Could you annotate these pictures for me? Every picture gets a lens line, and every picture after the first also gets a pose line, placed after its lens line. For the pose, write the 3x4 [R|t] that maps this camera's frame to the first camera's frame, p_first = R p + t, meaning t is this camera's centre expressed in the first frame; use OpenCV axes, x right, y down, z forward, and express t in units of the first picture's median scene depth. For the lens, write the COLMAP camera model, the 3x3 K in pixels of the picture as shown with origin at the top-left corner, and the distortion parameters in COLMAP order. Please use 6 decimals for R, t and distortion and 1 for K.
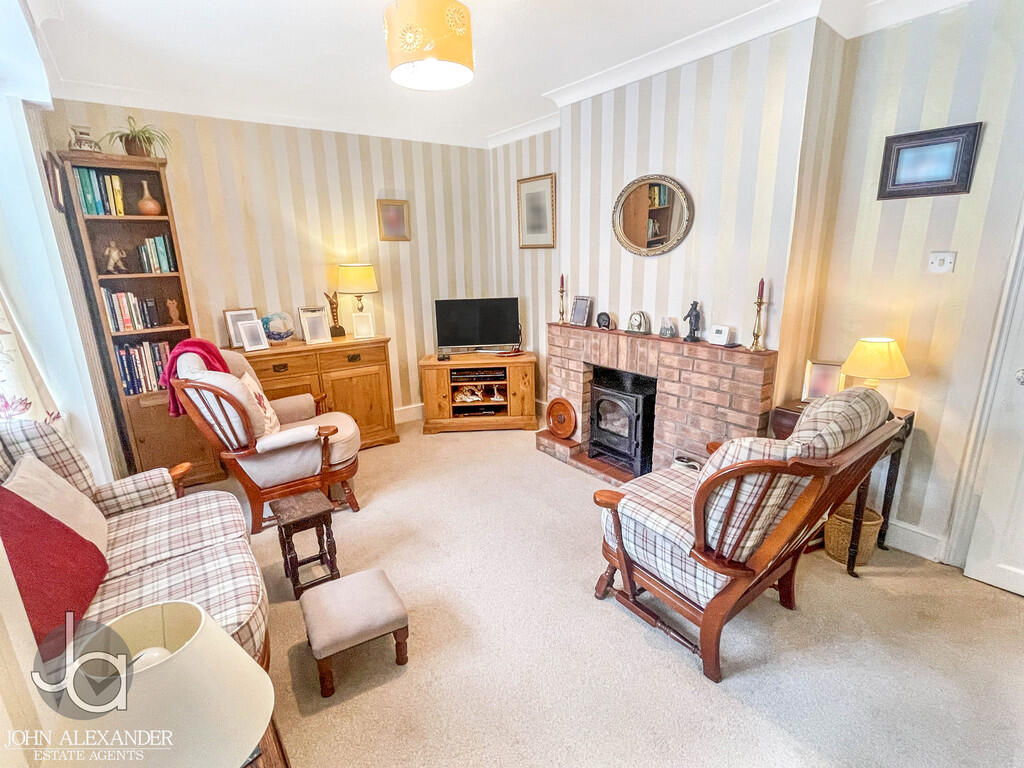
lens RADIAL K [[488.6, 0, 512.6], [0, 488.6, 387.2], [0, 0, 1]] dist [-0.002471, 0.000269]
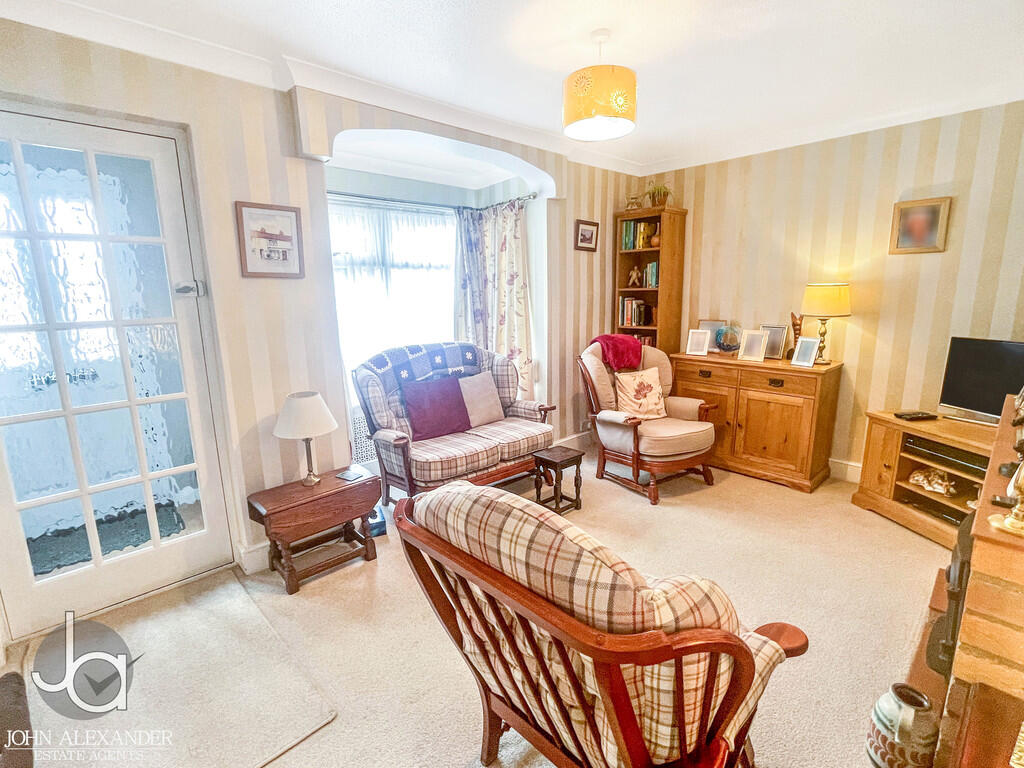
lens RADIAL K [[488.6, 0, 509.8], [0, 488.6, 379.2], [0, 0, 1]] dist [-0.002471, 0.000269]
pose [[0.122133, 0.203447, -0.971439, 0.546918], [-0.247149, 0.954169, 0.168758, -0.103110], [0.961250, 0.219479, 0.166817, 0.372588]]
